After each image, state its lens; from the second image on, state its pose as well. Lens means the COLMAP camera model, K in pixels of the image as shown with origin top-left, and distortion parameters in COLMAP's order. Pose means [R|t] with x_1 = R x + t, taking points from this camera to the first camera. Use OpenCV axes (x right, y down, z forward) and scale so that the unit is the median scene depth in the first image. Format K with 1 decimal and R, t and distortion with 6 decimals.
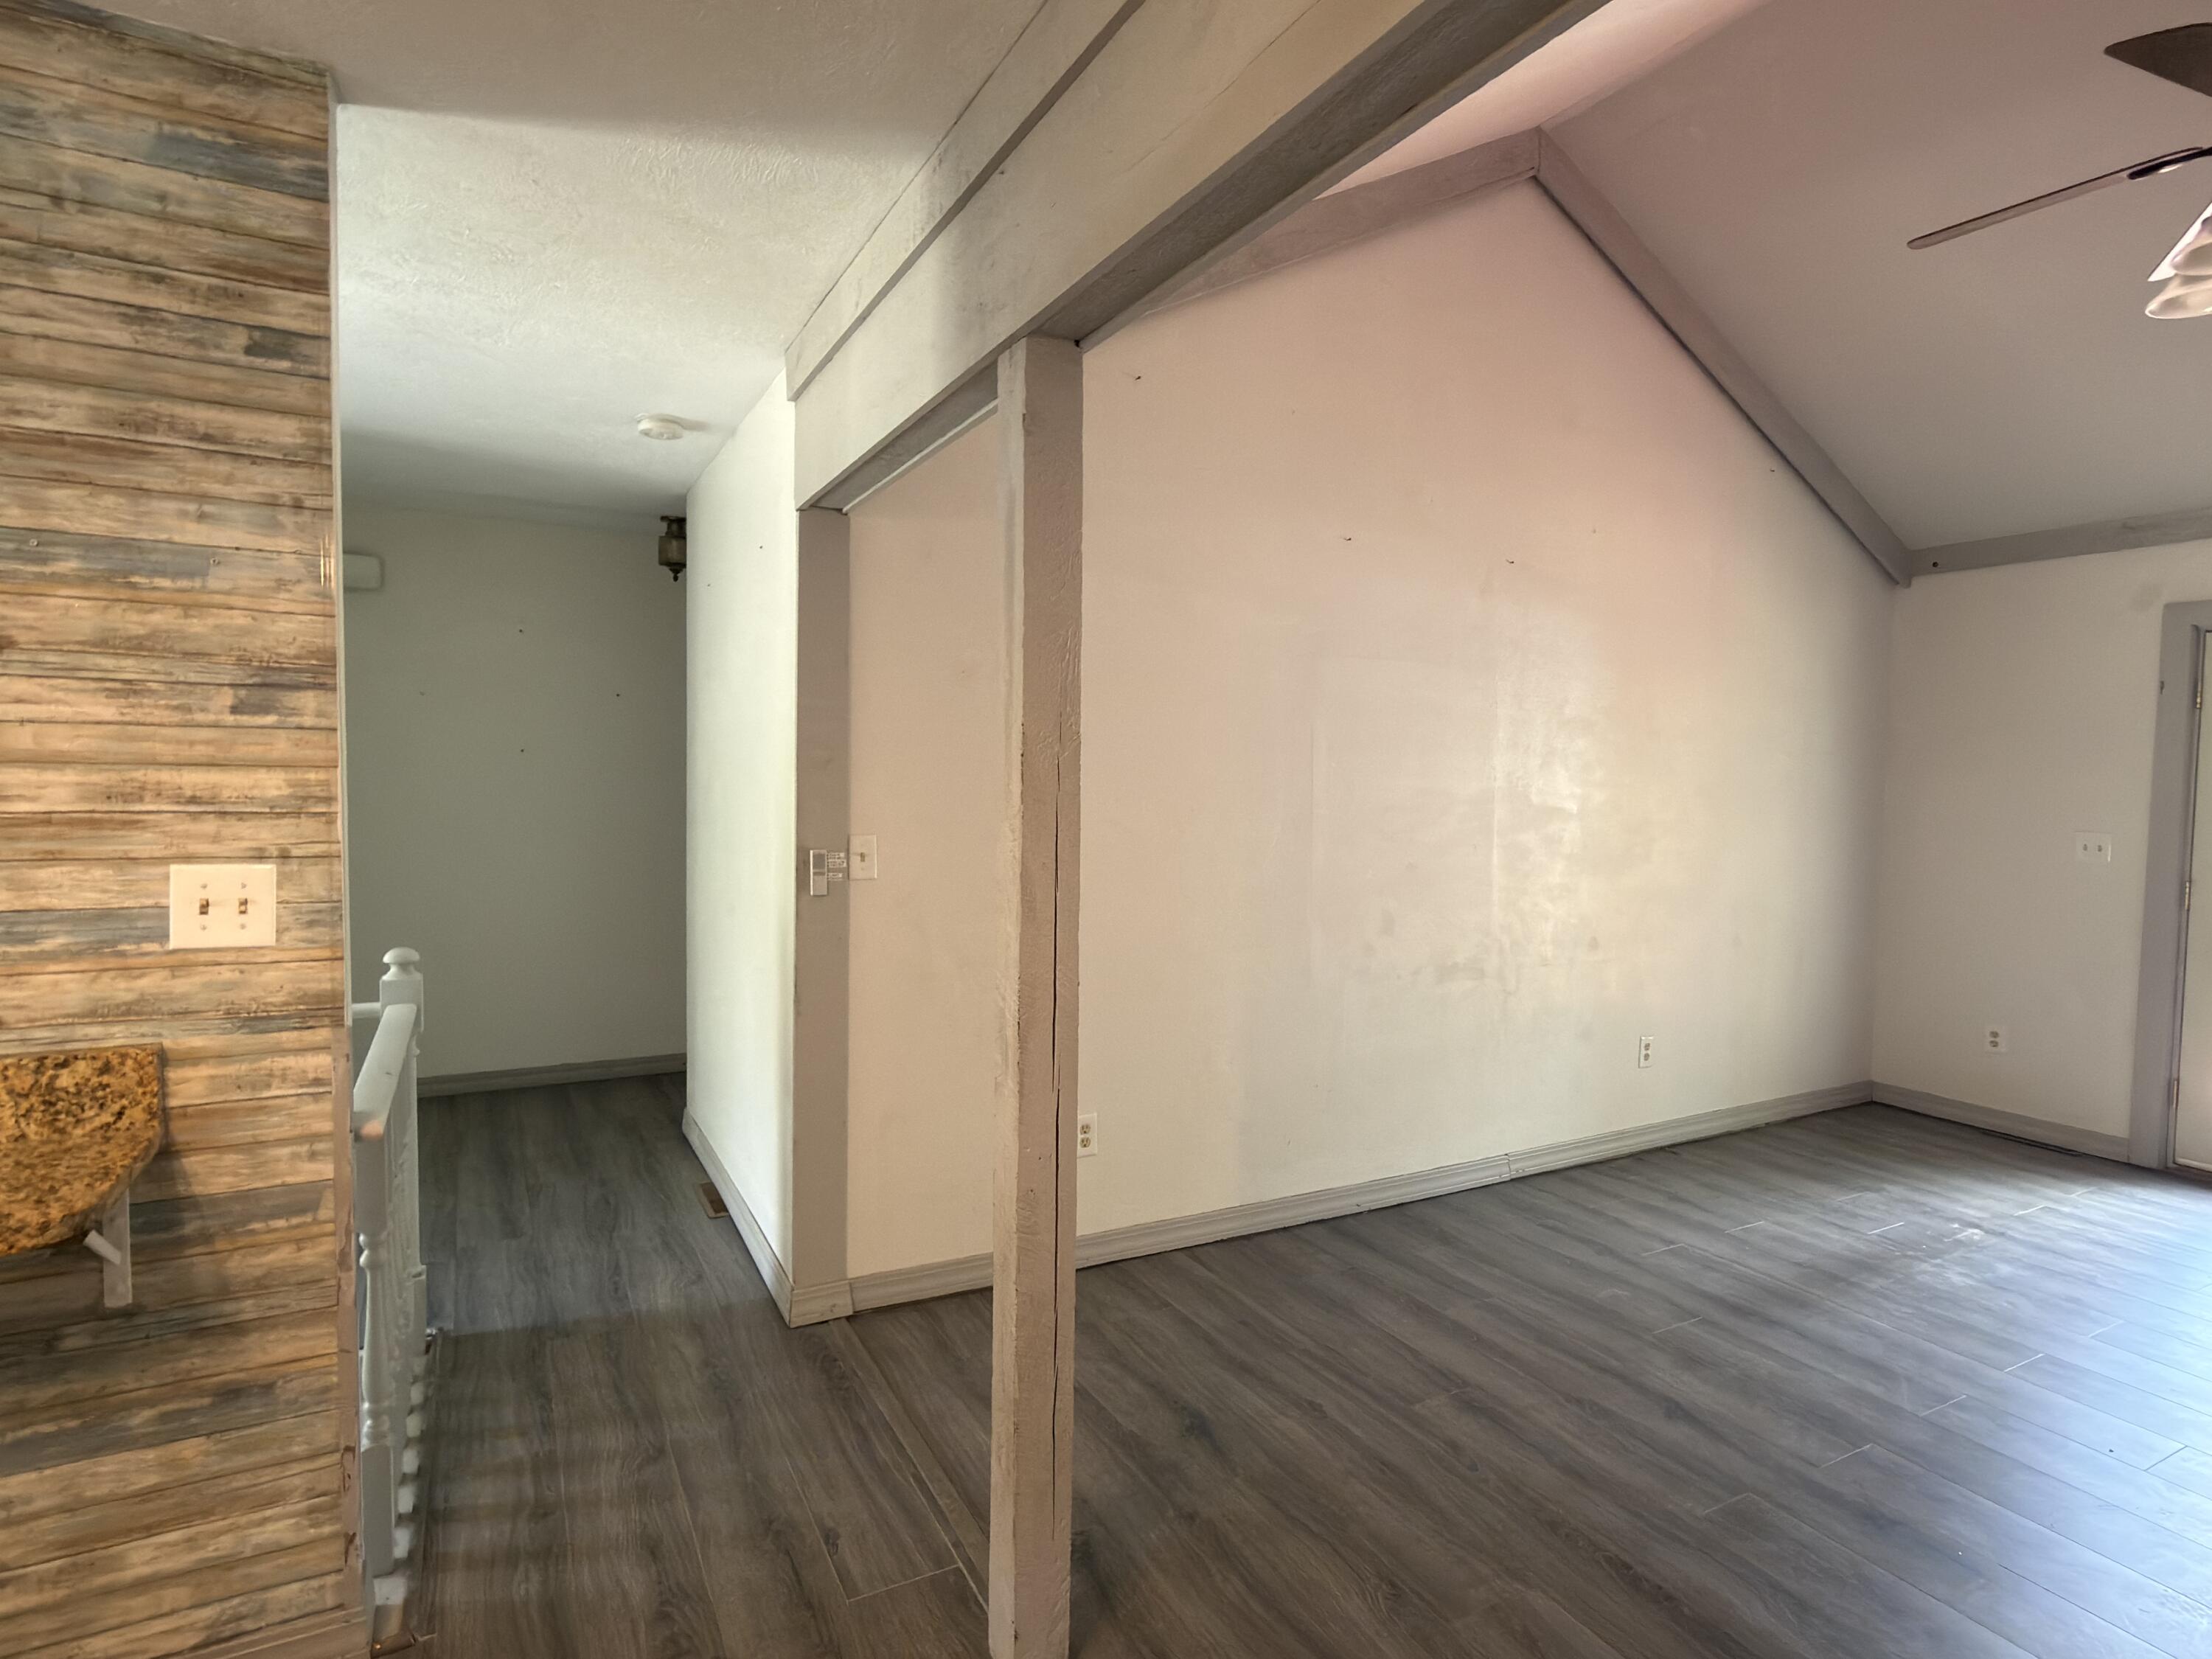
lens RADIAL K [[1163.8, 0, 1103.2], [0, 1163.8, 826.8], [0, 0, 1]] dist [-0.004263, 0.001952]
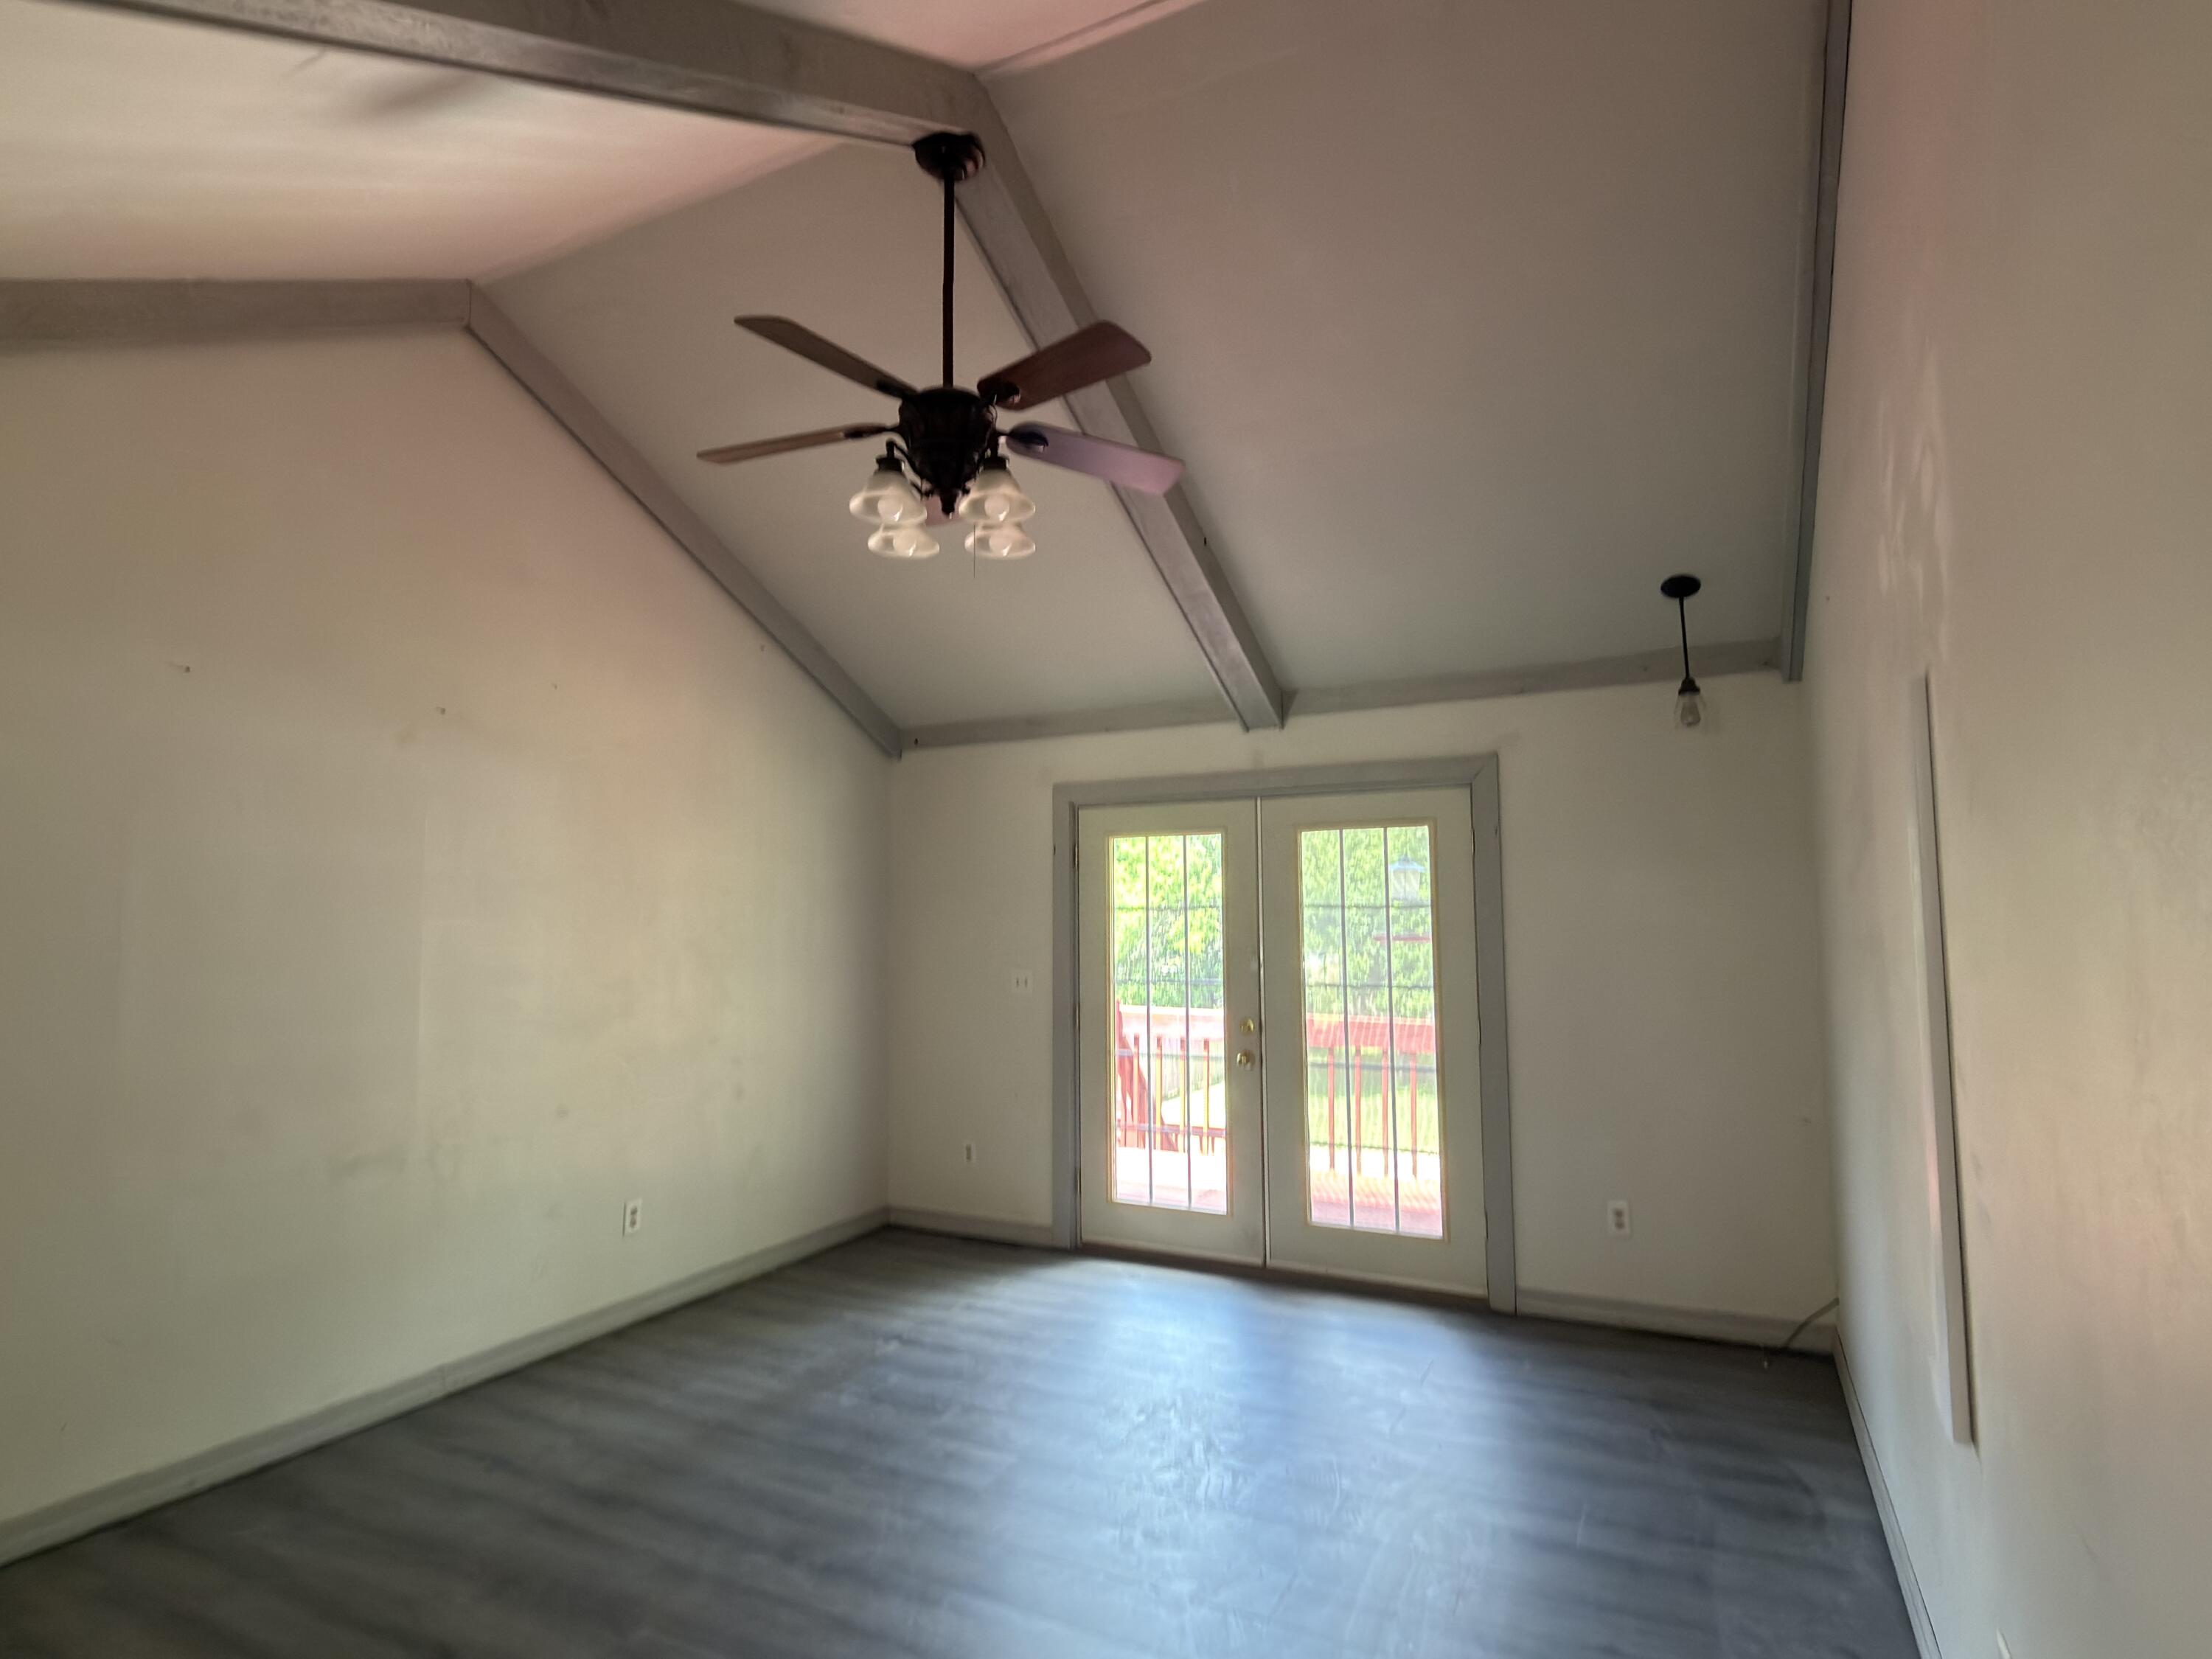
lens RADIAL K [[1163.8, 0, 1100.4], [0, 1163.8, 824.4], [0, 0, 1]] dist [-0.004263, 0.001952]
pose [[0.819258, 0.026370, 0.572819, 0.385680], [0.047112, 0.992470, -0.113068, -0.006603], [-0.571487, 0.119619, 0.811846, -0.084027]]
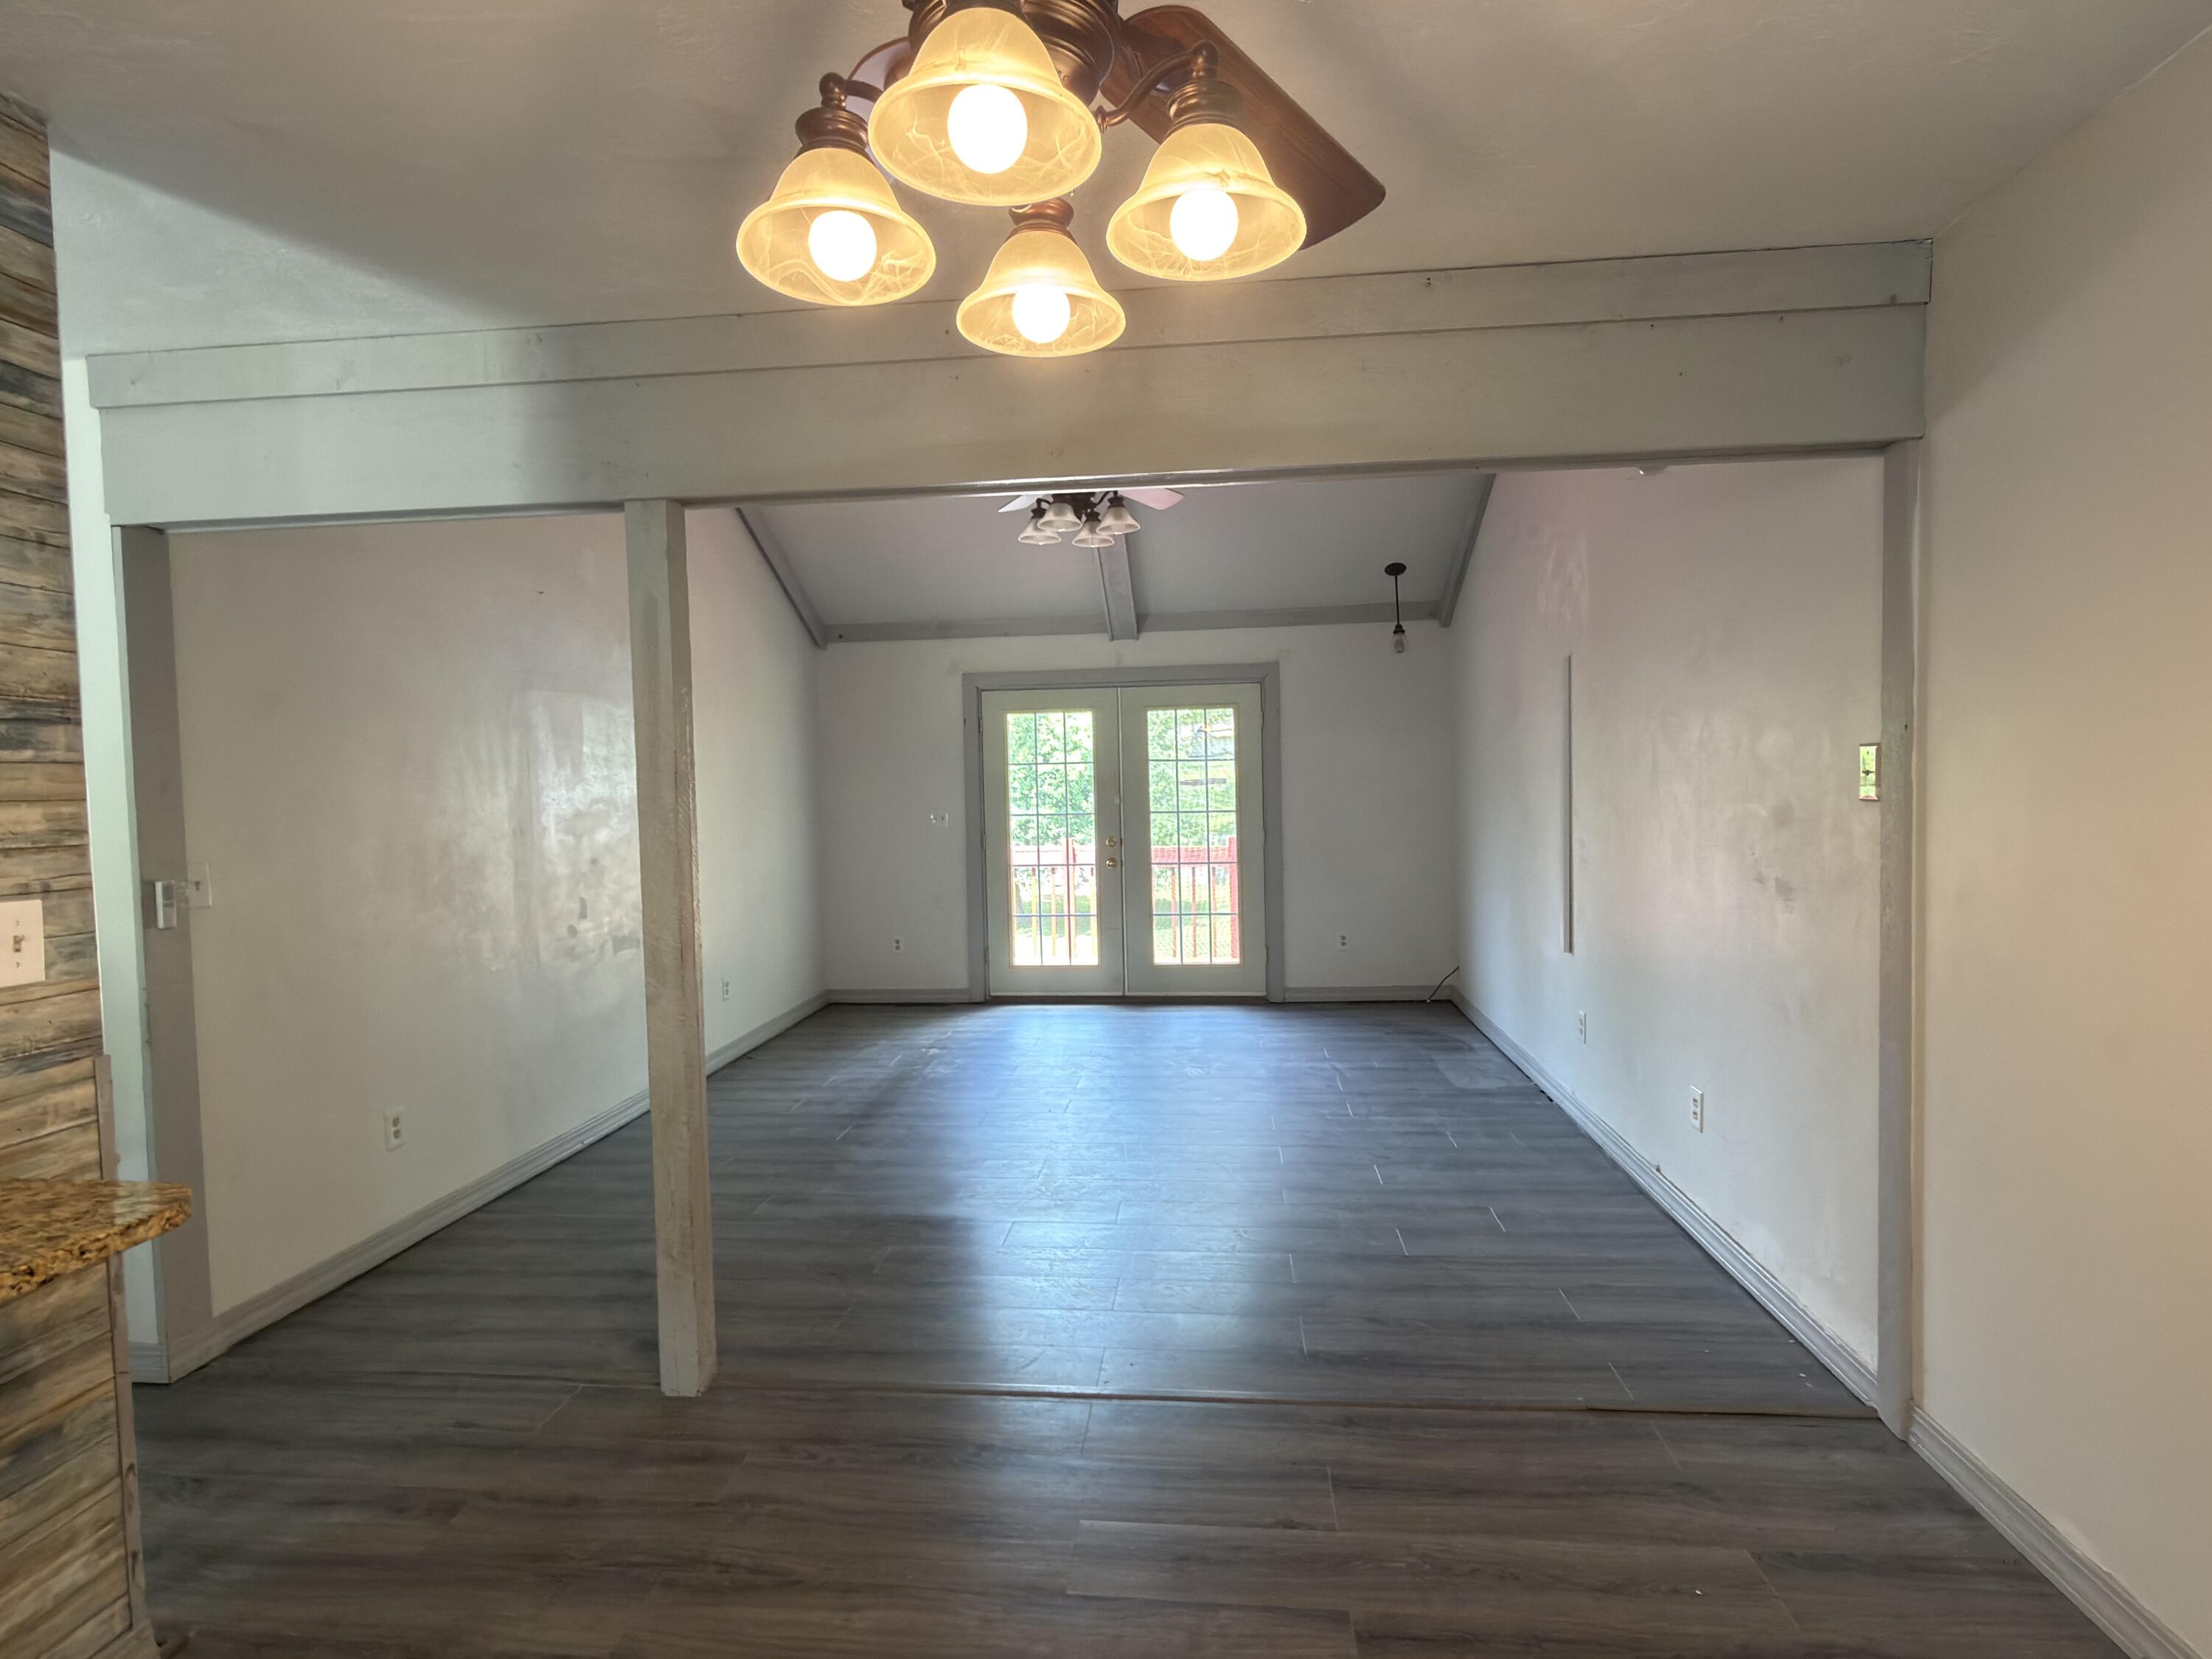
lens RADIAL K [[1163.8, 0, 1101.5], [0, 1163.8, 829.8], [0, 0, 1]] dist [-0.004263, 0.001952]
pose [[0.558988, -0.063239, 0.826761, -0.671647], [0.070287, 0.997113, 0.028747, 0.005360], [-0.826191, 0.042041, 0.561819, -0.205566]]
